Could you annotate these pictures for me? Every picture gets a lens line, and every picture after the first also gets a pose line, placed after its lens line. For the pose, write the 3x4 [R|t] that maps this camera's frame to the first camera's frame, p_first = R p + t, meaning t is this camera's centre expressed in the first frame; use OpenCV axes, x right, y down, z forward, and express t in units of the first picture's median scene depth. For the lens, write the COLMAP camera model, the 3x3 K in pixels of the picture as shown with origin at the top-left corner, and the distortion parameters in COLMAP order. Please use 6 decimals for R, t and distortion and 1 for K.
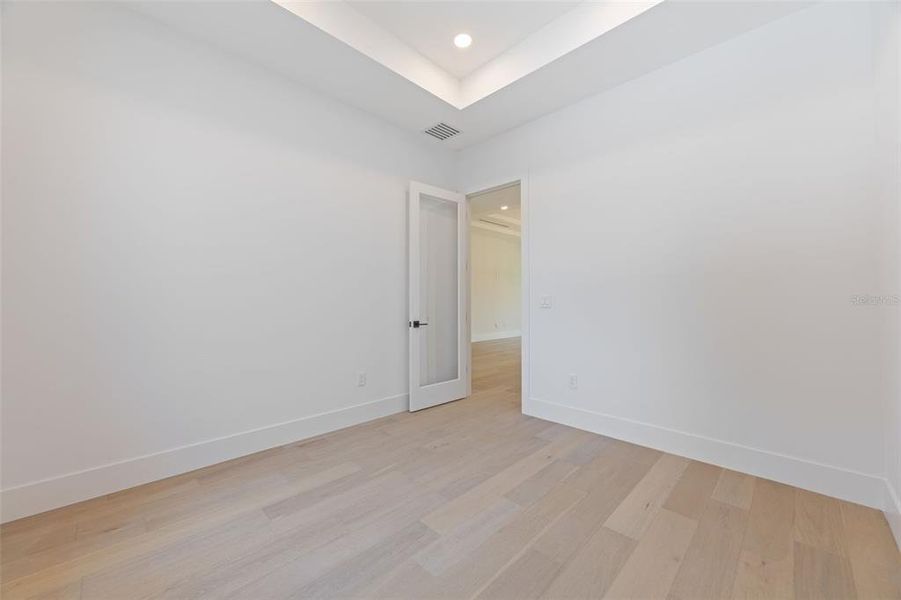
lens RADIAL K [[352.3, 0, 450.5], [0, 352.3, 300.0], [0, 0, 1]] dist [-0.000192, 0.000051]
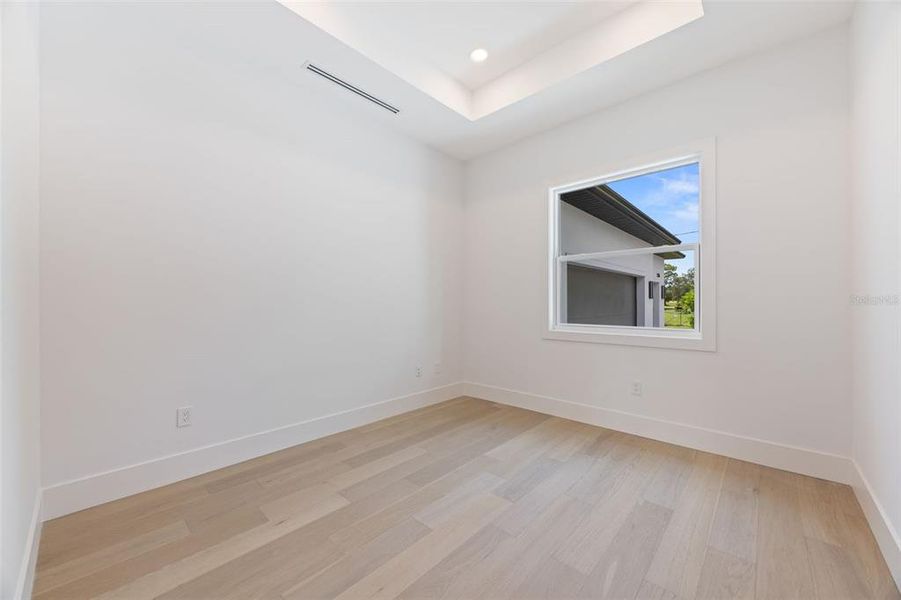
lens RADIAL K [[352.3, 0, 450.5], [0, 352.3, 300.0], [0, 0, 1]] dist [-0.000192, 0.000051]
pose [[-0.999267, -0.000893, -0.038270, 0.139131], [-0.000275, 0.999870, -0.016151, 0.001247], [0.038279, -0.016129, -0.999137, 1.914831]]
